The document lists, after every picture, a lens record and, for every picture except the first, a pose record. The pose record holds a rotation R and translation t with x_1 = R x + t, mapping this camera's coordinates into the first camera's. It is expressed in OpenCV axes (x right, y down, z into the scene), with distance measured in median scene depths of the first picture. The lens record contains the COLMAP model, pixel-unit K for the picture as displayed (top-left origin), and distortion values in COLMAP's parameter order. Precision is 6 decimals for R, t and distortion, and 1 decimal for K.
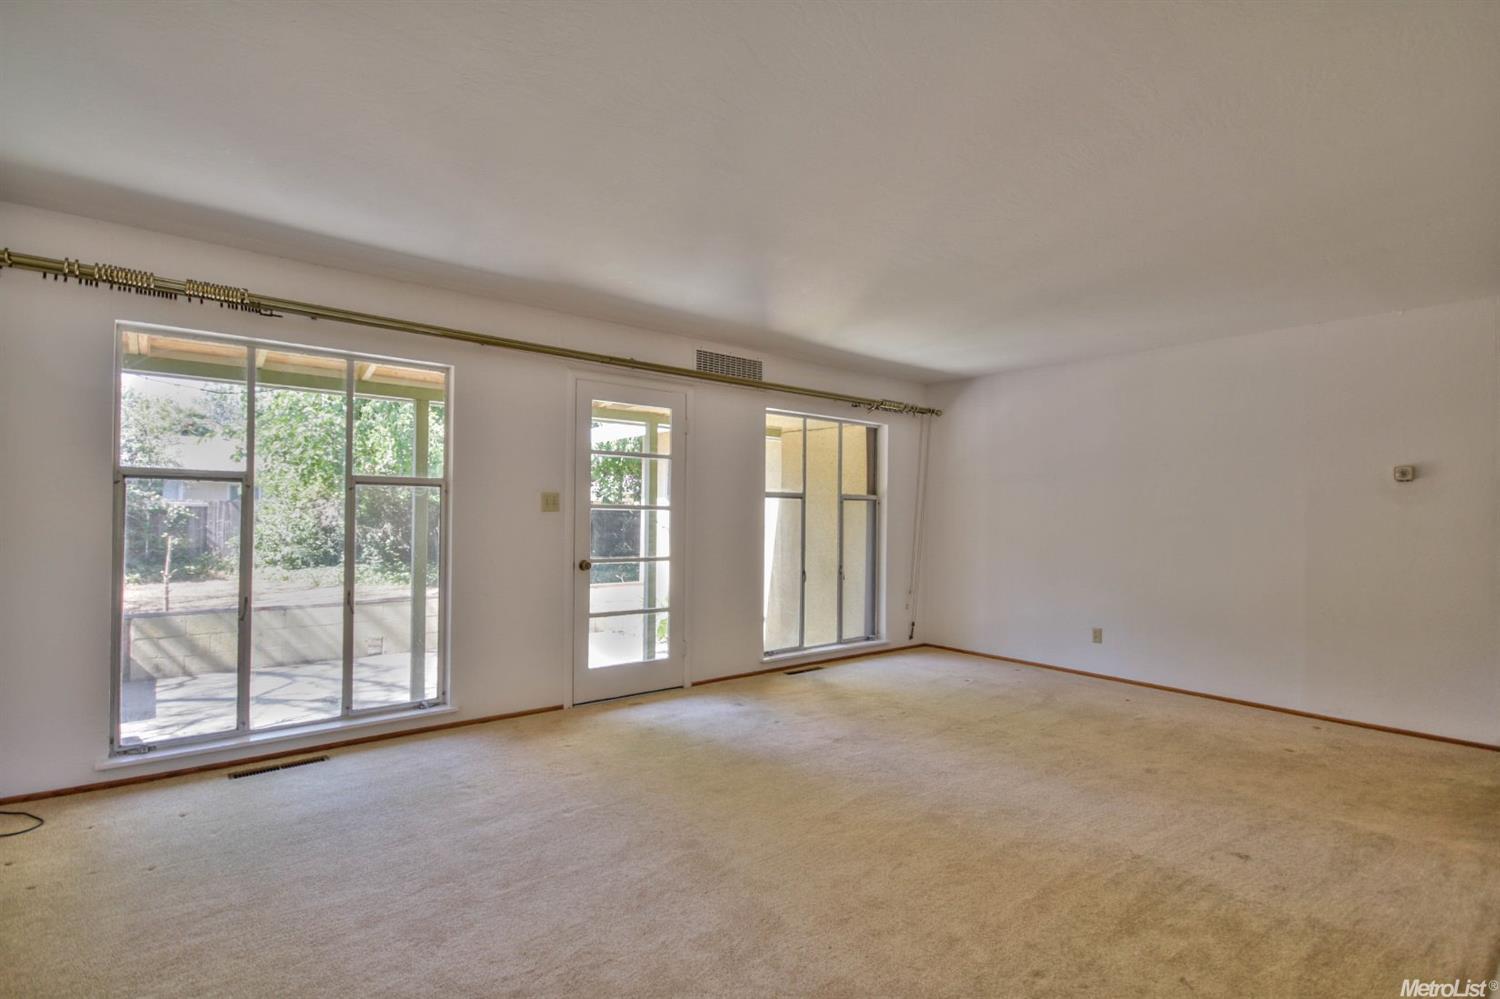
lens RADIAL K [[708.7, 0, 748.2], [0, 708.7, 505.5], [0, 0, 1]] dist [0.008764, -0.010328]
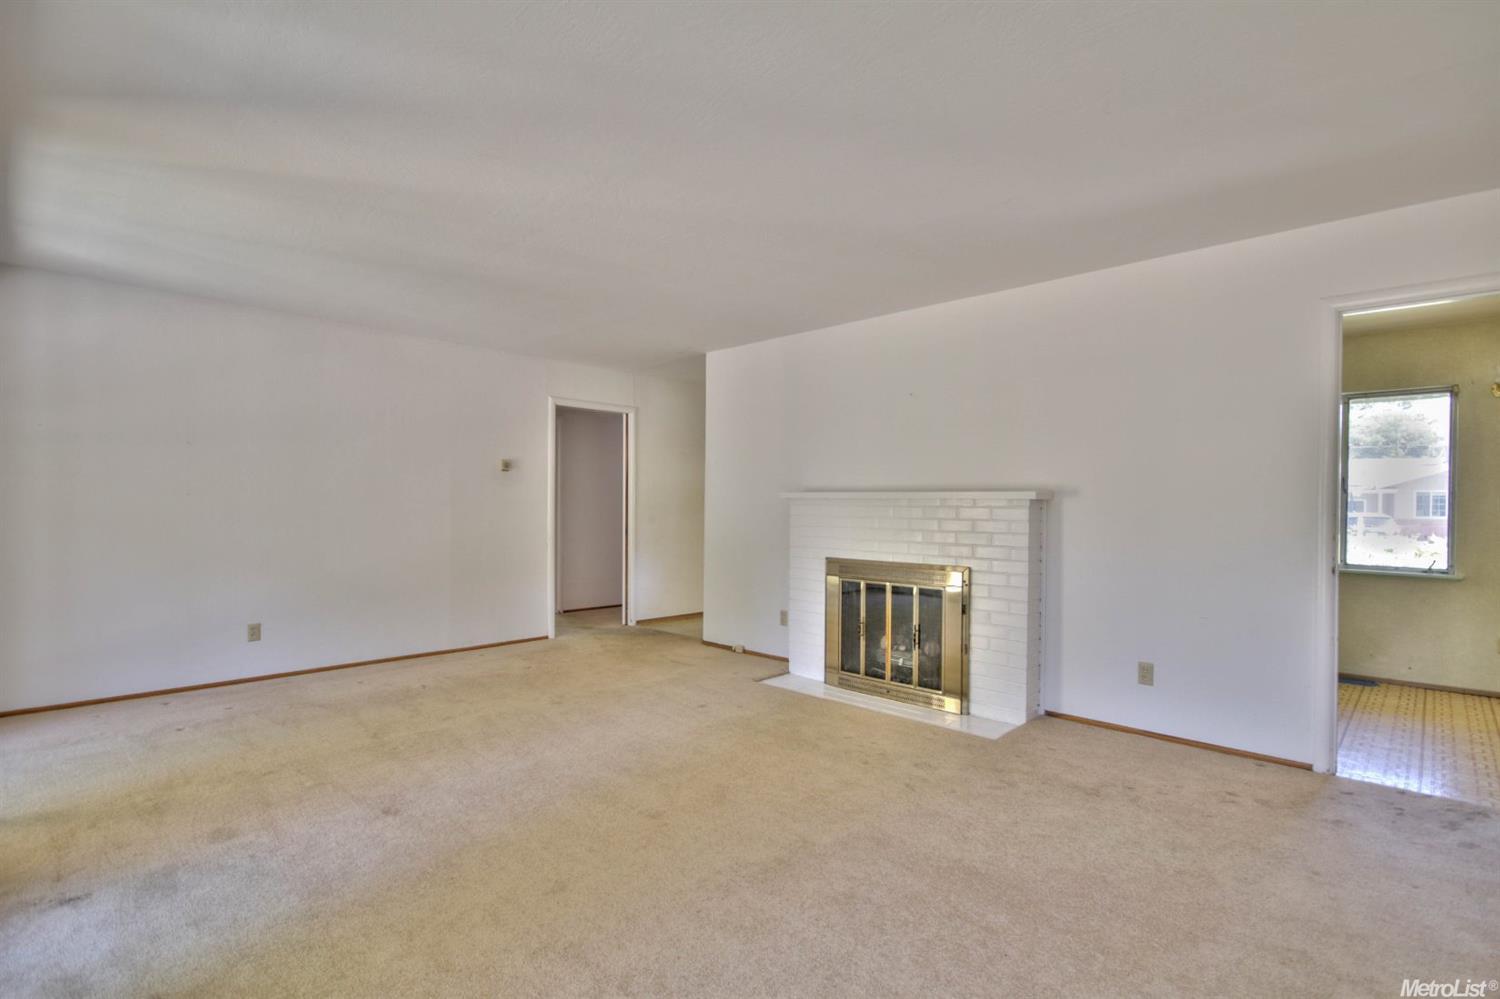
lens RADIAL K [[708.7, 0, 763.9], [0, 708.7, 506.9], [0, 0, 1]] dist [0.008764, -0.010328]
pose [[-0.139830, -0.019802, 0.989978, -0.497931], [-0.029087, 0.999451, 0.015883, 0.000124], [-0.989748, -0.026575, -0.140329, 0.578480]]
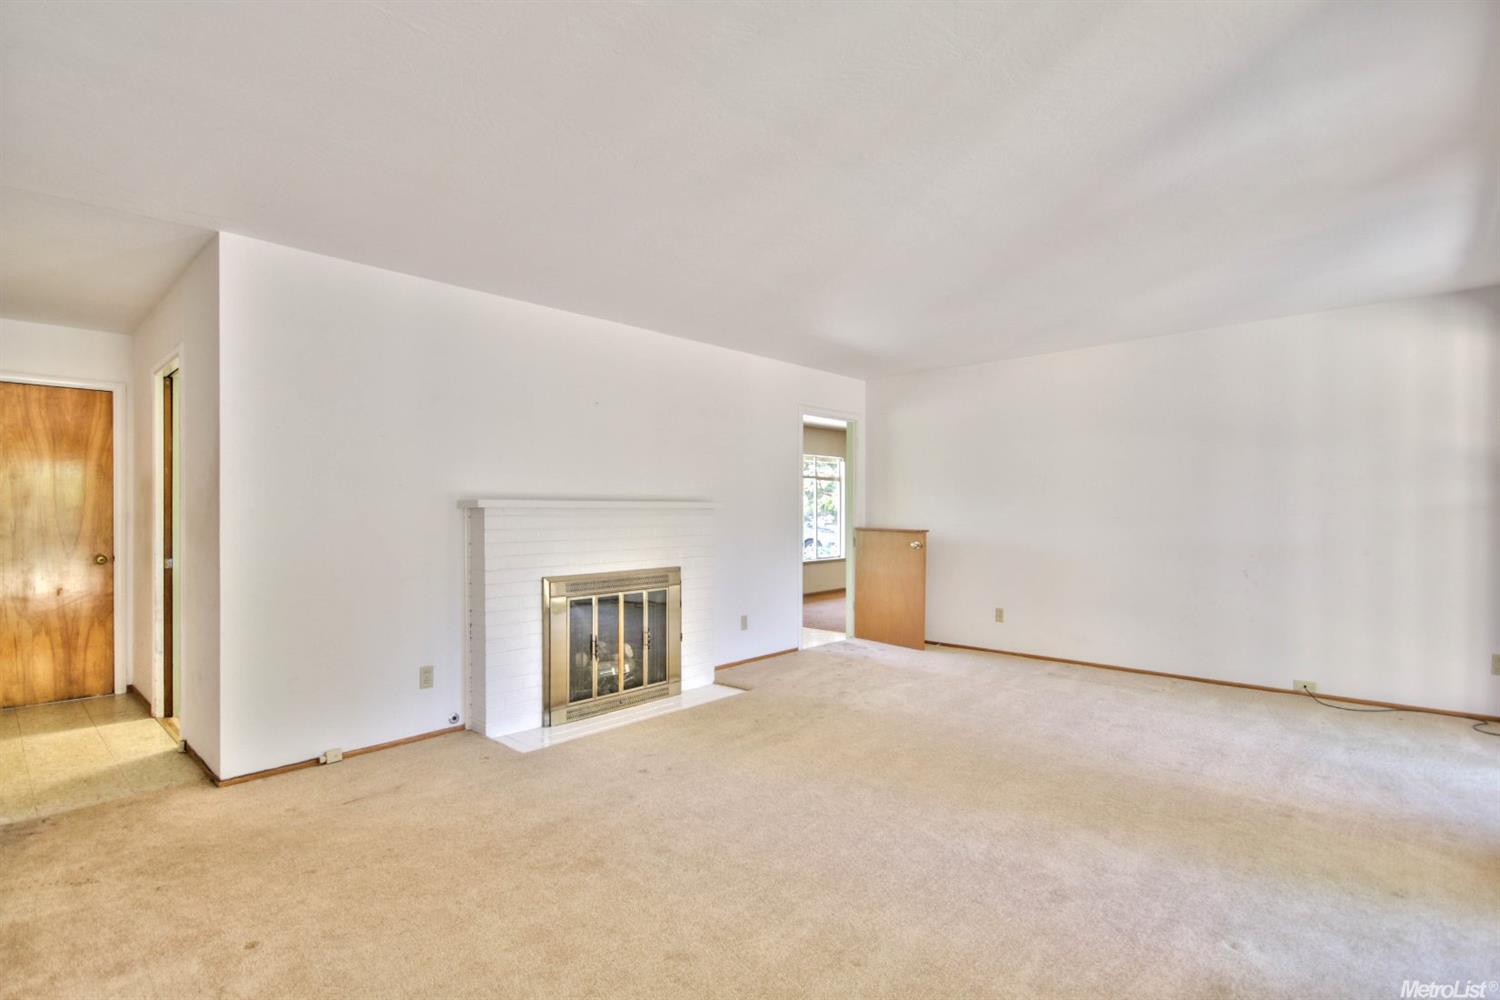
lens RADIAL K [[708.7, 0, 750.0], [0, 708.7, 507.8], [0, 0, 1]] dist [0.008764, -0.010328]
pose [[-0.991126, -0.008317, -0.132663, 0.368003], [-0.004897, 0.999648, -0.026083, 0.022974], [0.132833, -0.025201, -0.990818, 1.231805]]
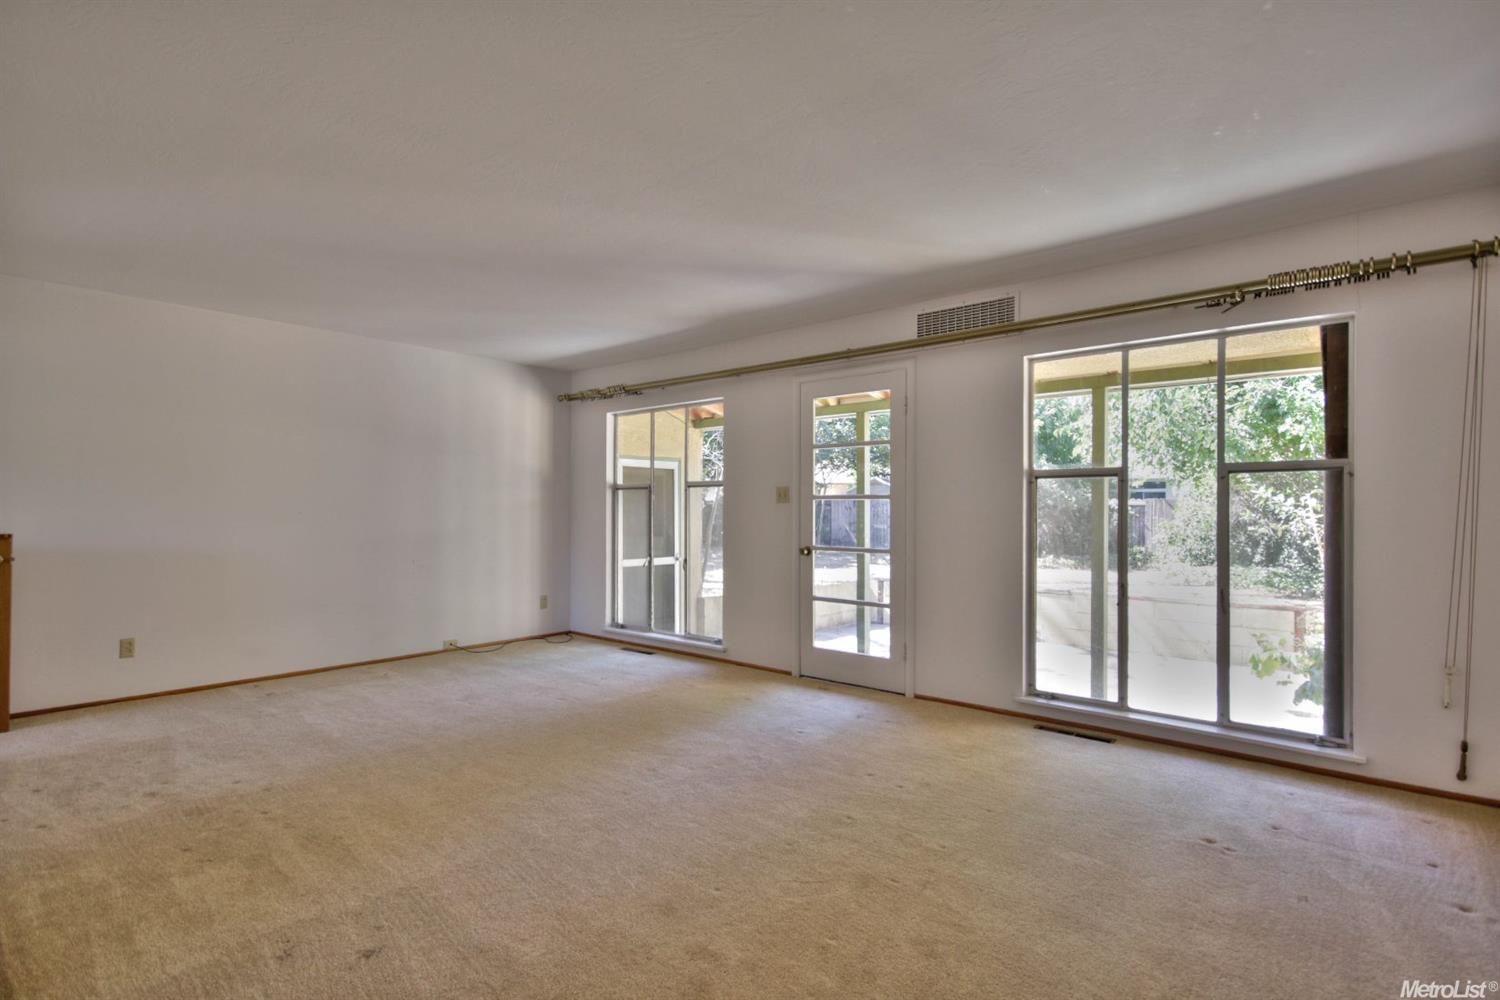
lens RADIAL K [[737.7, 0, 752.6], [0, 737.7, 505.1], [0, 0, 1]] dist [-0.004586, -0.000763]
pose [[0.171430, -0.011642, -0.985128, 0.824255], [0.019557, 0.999773, -0.008411, 0.019156], [0.985002, -0.017825, 0.171619, 0.672927]]
